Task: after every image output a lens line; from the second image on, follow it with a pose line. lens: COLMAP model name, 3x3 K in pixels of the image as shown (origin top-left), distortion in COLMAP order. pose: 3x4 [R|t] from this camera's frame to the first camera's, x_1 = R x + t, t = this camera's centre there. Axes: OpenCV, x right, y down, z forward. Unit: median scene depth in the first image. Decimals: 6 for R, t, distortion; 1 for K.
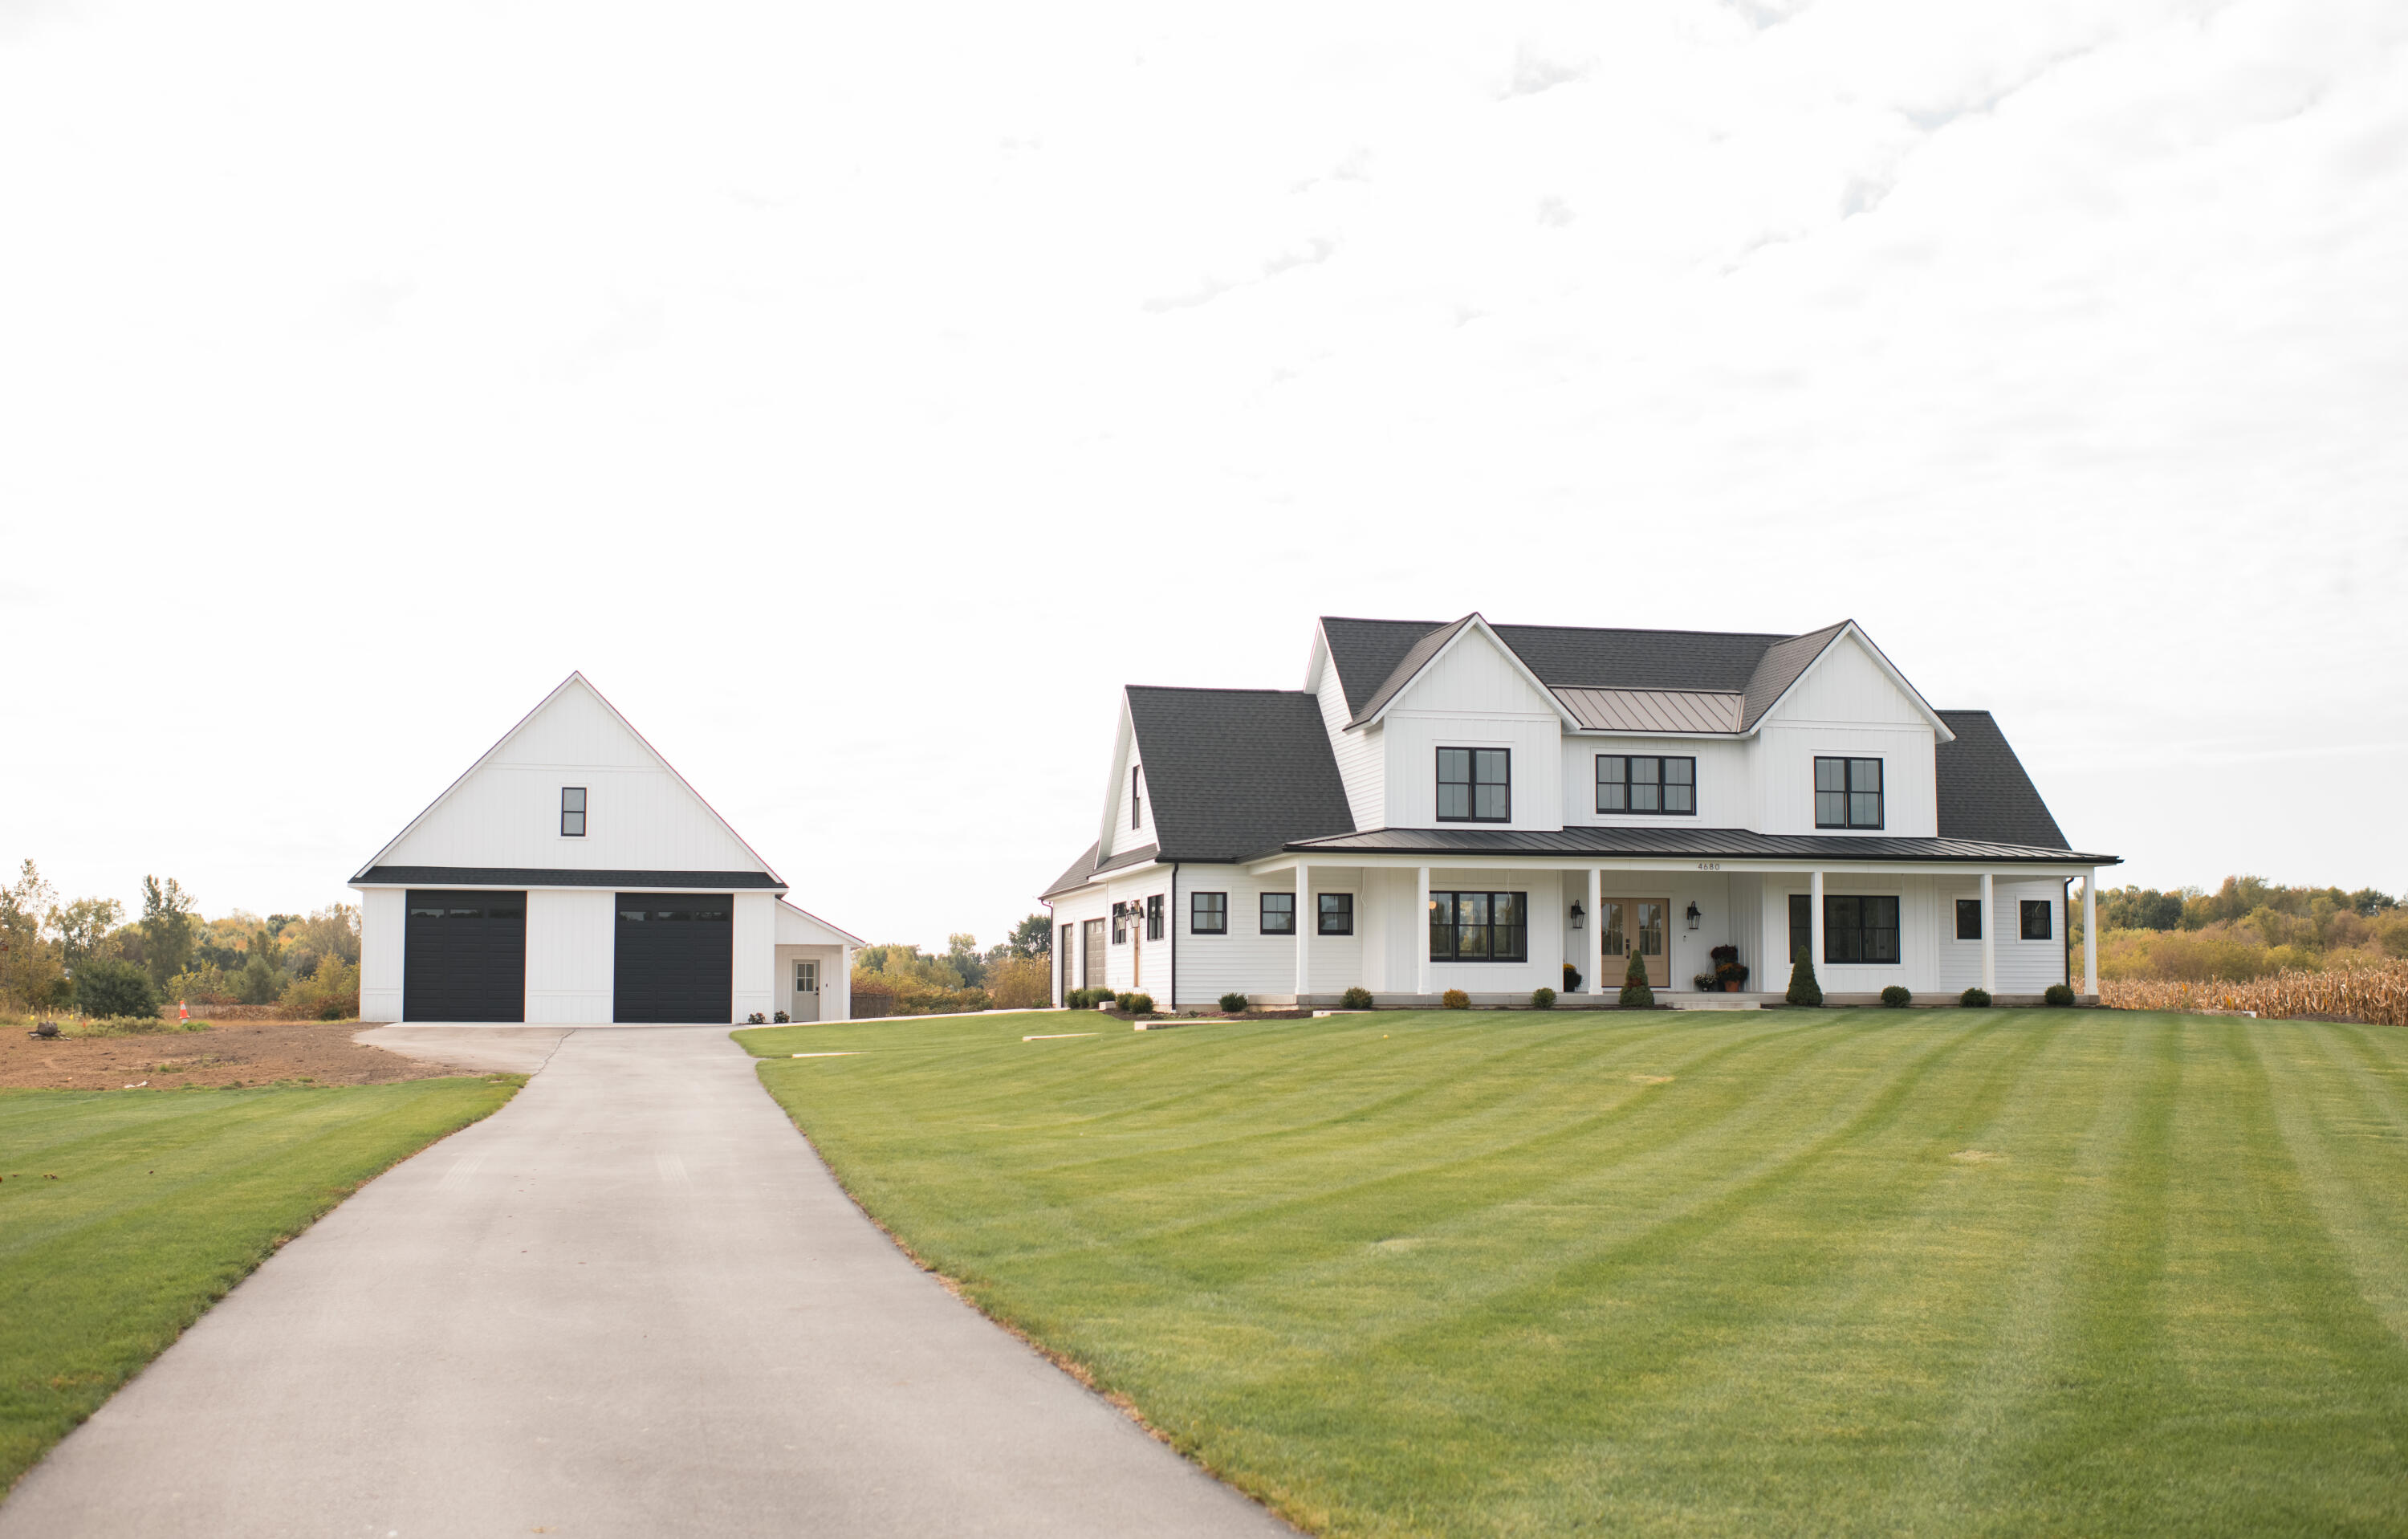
lens RADIAL K [[2395.3, 0, 1205.2], [0, 2395.3, 780.2], [0, 0, 1]] dist [-0.011386, 0.000000]
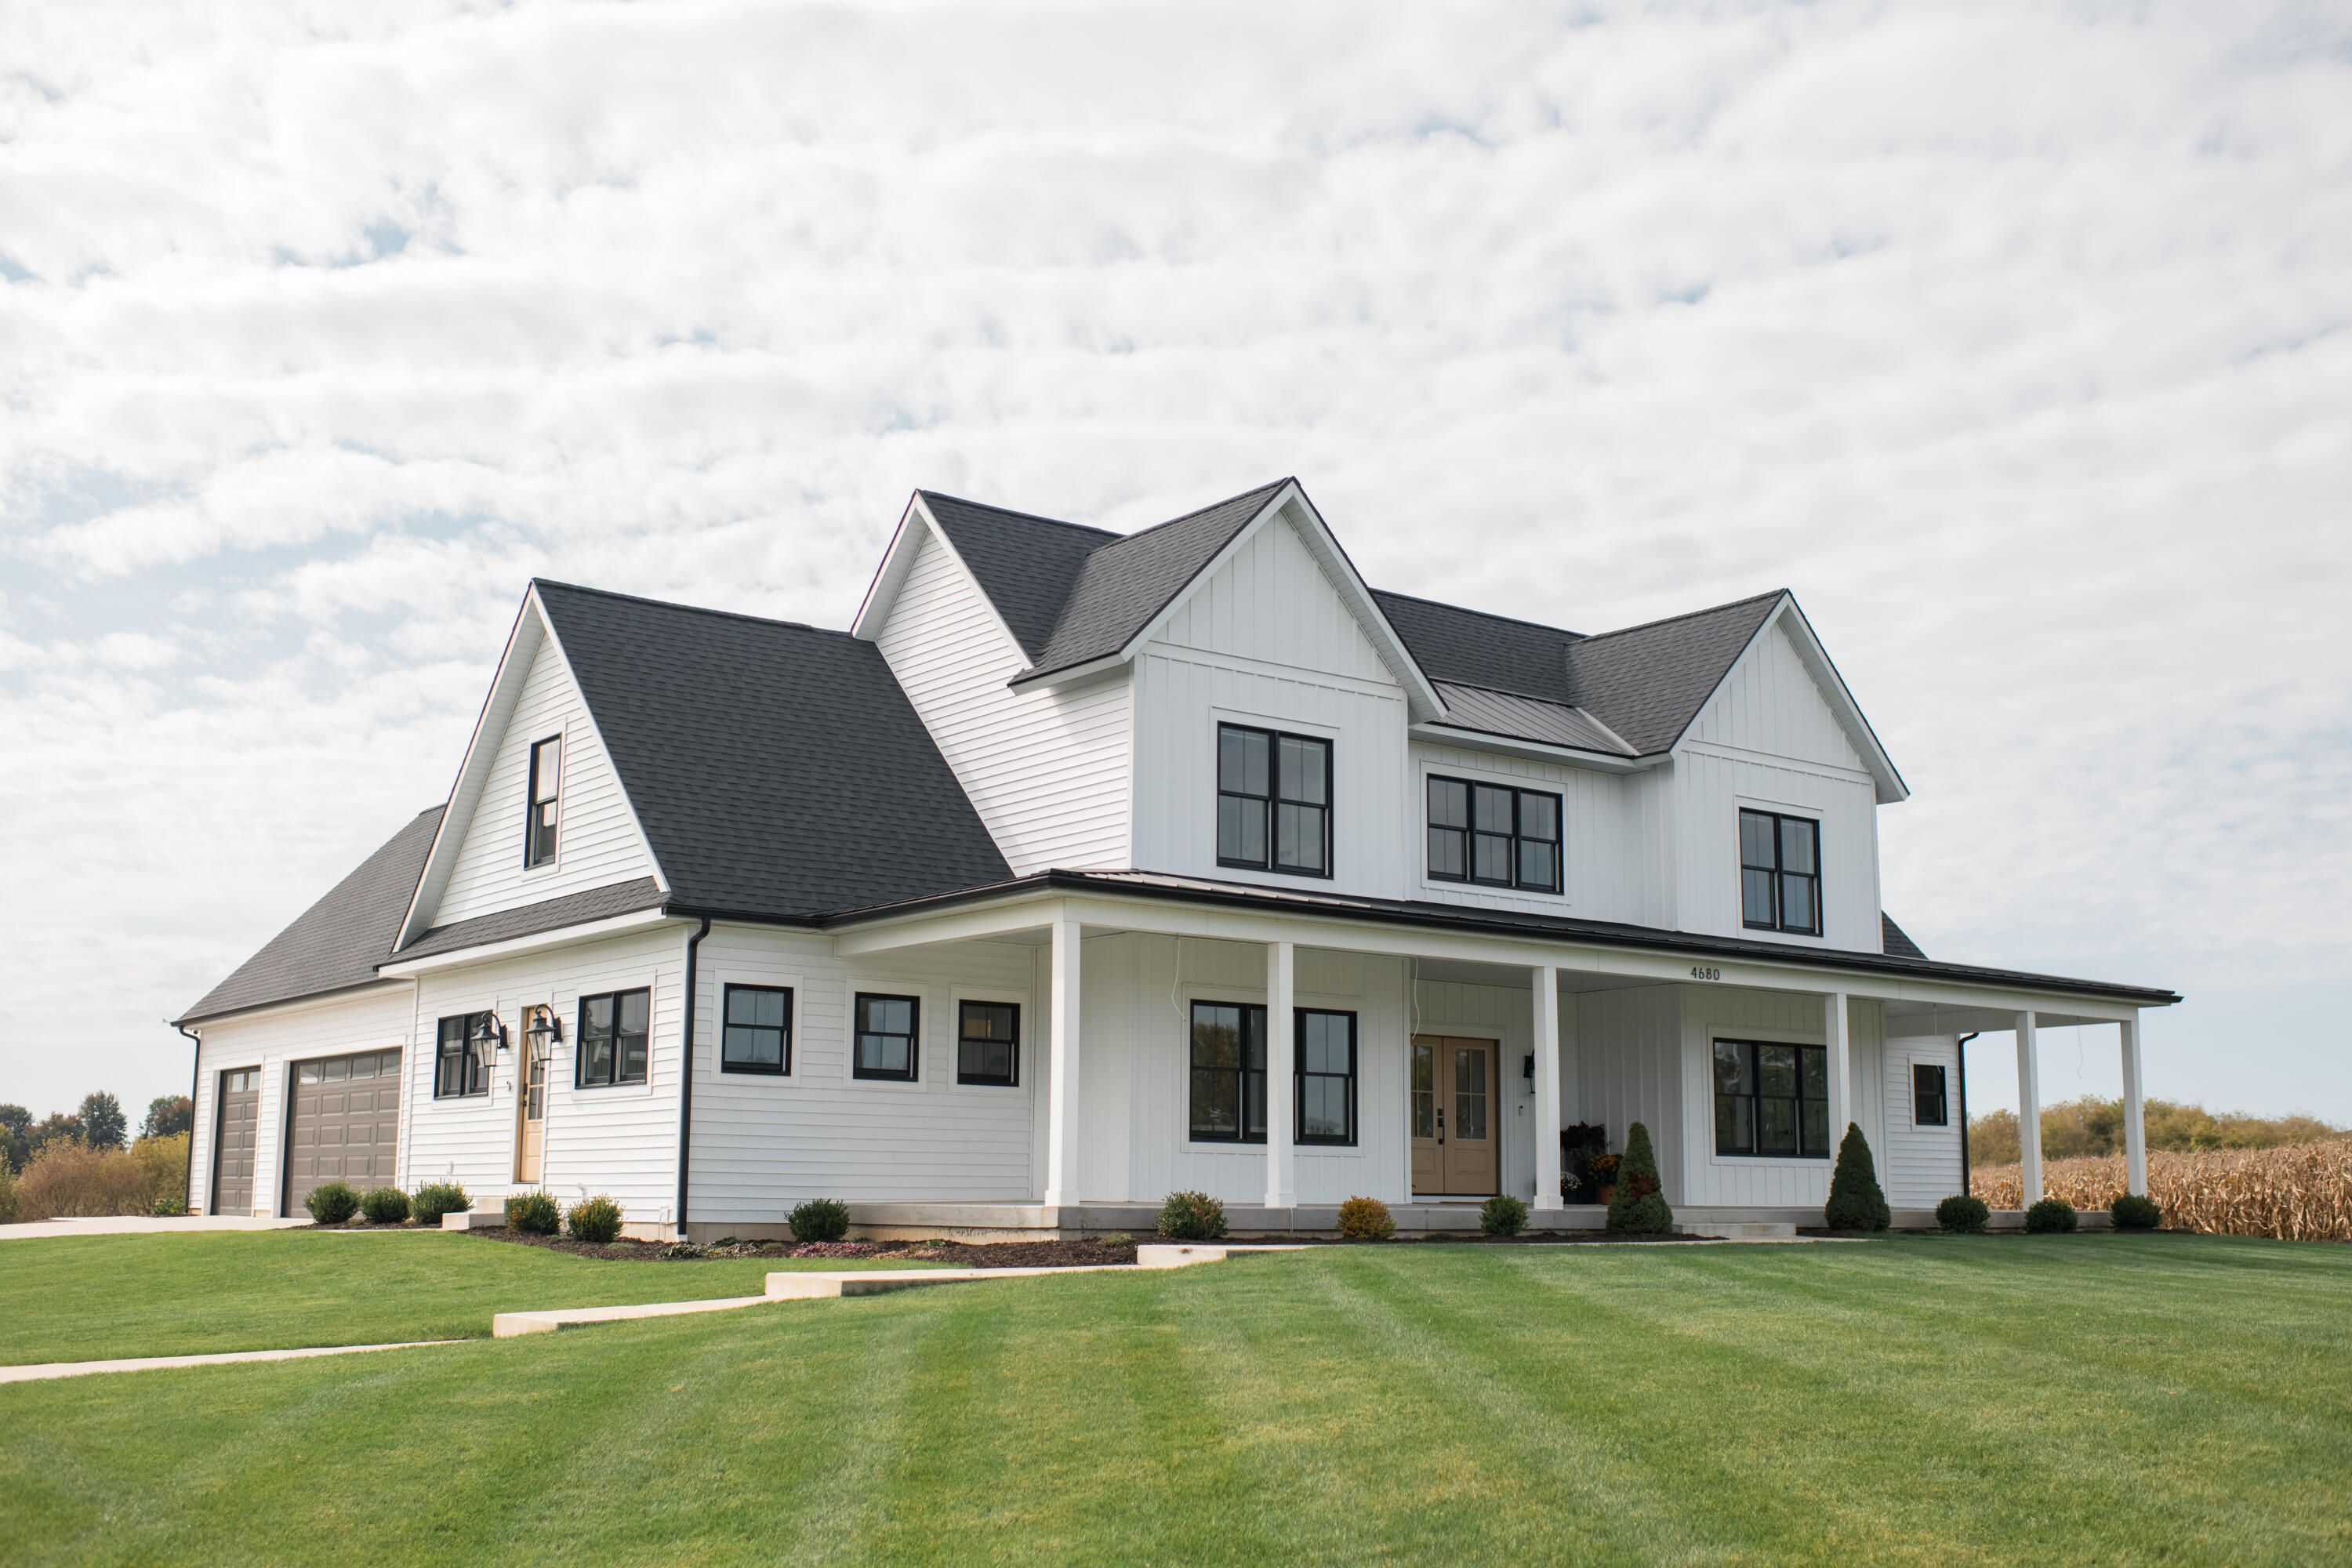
lens RADIAL K [[2383.3, 0, 1176.1], [0, 2383.3, 791.2], [0, 0, 1]] dist [-0.039833, 0.000000]
pose [[0.910848, 0.078068, 0.405291, -0.113270], [-0.045600, 0.994972, -0.089173, 0.044891], [-0.410215, 0.062742, 0.909828, 0.512080]]
